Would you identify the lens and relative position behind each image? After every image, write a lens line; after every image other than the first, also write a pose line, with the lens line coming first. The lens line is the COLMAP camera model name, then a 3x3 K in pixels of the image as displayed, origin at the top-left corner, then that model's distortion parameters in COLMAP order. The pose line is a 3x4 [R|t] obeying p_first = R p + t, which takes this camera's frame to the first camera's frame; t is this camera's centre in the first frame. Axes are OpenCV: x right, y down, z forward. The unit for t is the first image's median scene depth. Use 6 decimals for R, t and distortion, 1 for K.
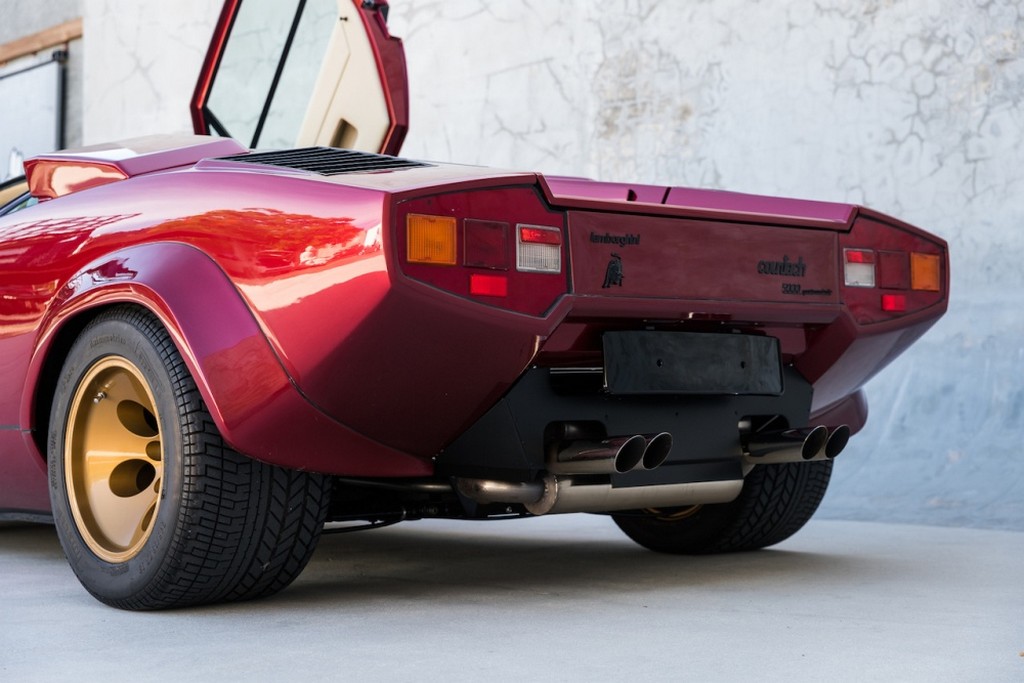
lens RADIAL K [[1719.6, 0, 505.7], [0, 1719.6, 342.3], [0, 0, 1]] dist [0.024516, 0.000000]
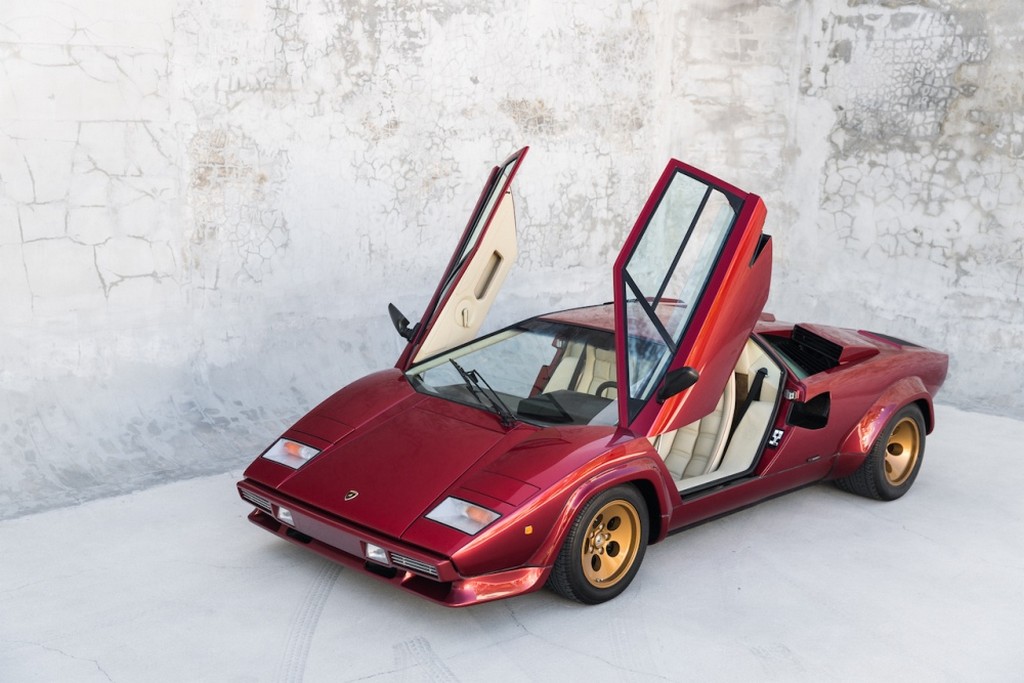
lens RADIAL K [[1295.5, 0, 511.4], [0, 1295.5, 339.2], [0, 0, 1]] dist [-0.001210, 0.000000]
pose [[-0.082910, -0.175372, 0.981005, -1.090003], [-0.072266, 0.982861, 0.169596, -0.209088], [-0.993933, -0.056832, -0.094162, 0.899001]]
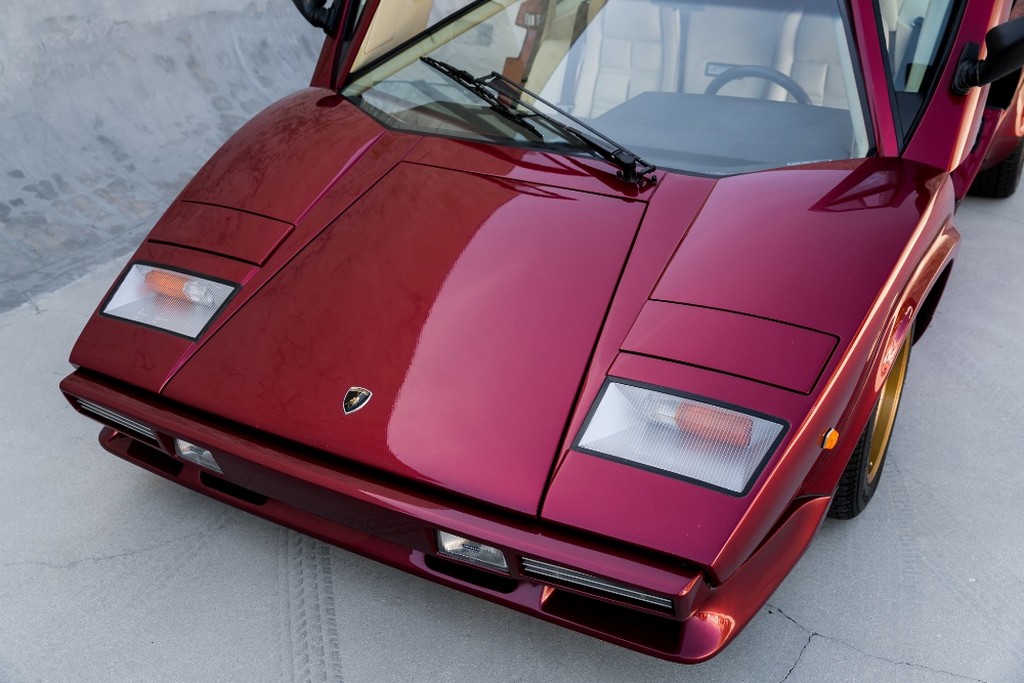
lens RADIAL K [[988.2, 0, 515.9], [0, 988.2, 340.5], [0, 0, 1]] dist [0.003633, 0.000000]
pose [[-0.349768, -0.413837, 0.840477, -0.539031], [-0.017879, 0.899929, 0.435670, -0.099504], [-0.936666, 0.137357, -0.322165, 0.959426]]
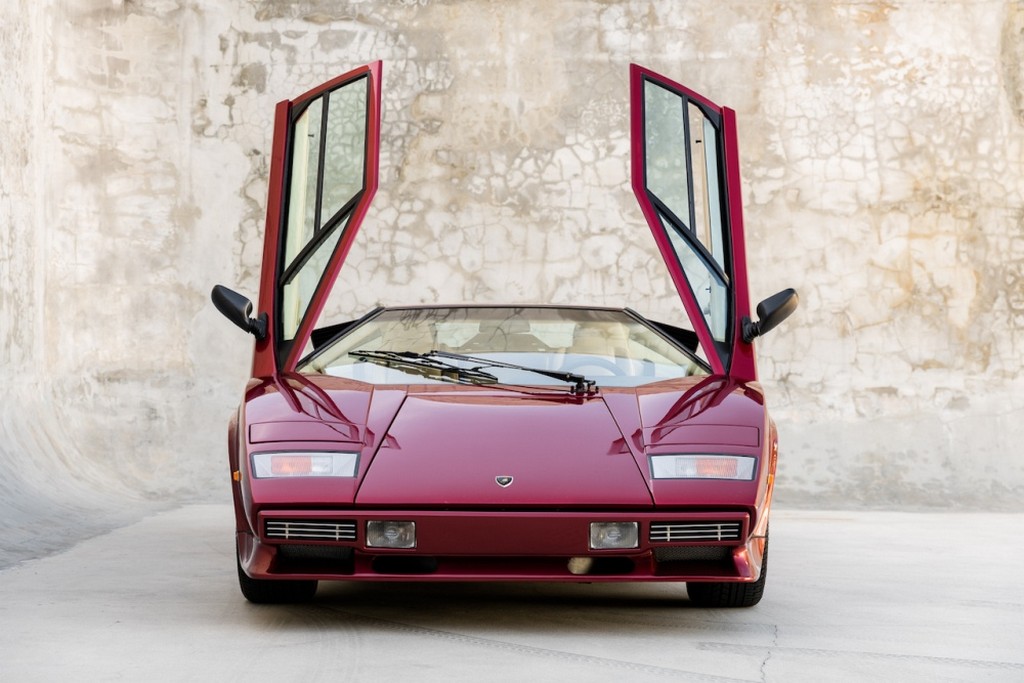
lens RADIAL K [[1903.8, 0, 494.4], [0, 1903.8, 373.3], [0, 0, 1]] dist [-0.033896, 0.000000]
pose [[-0.754969, 0.010045, 0.655683, -0.822667], [-0.021184, 0.998987, -0.039696, 0.016451], [-0.655418, -0.043860, -0.753992, 1.517110]]
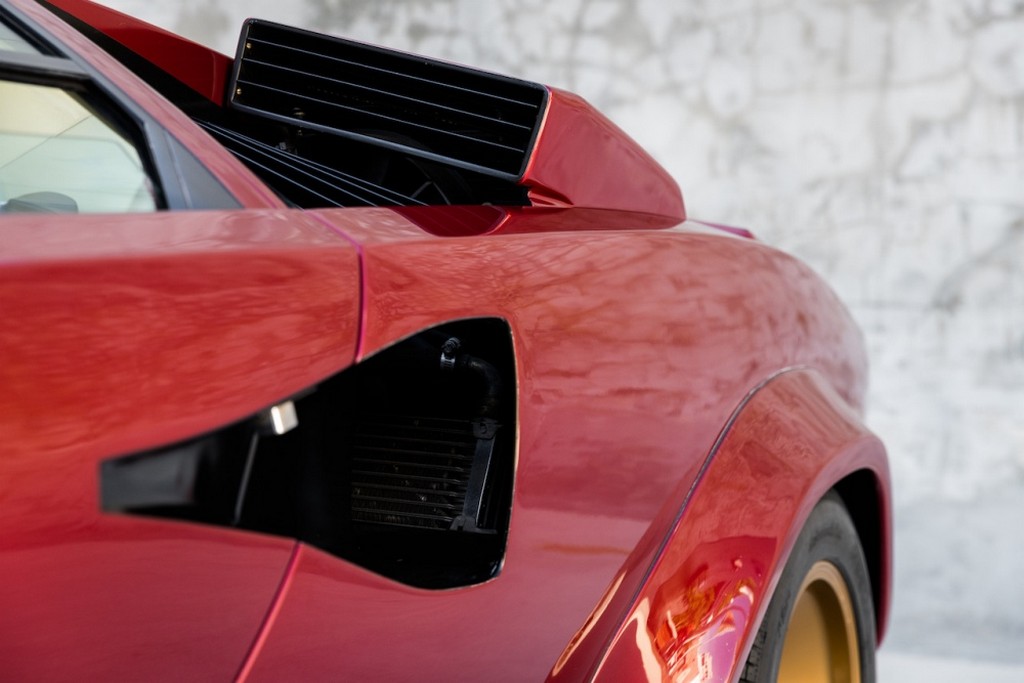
lens RADIAL K [[1903.8, 0, 468.1], [0, 1903.8, 351.4], [0, 0, 1]] dist [-0.033896, 0.000000]
pose [[-0.410739, 0.005840, 0.911734, -0.363708], [-0.044237, 0.998674, -0.026326, -0.017686], [-0.910679, -0.051146, -0.409936, 0.660816]]
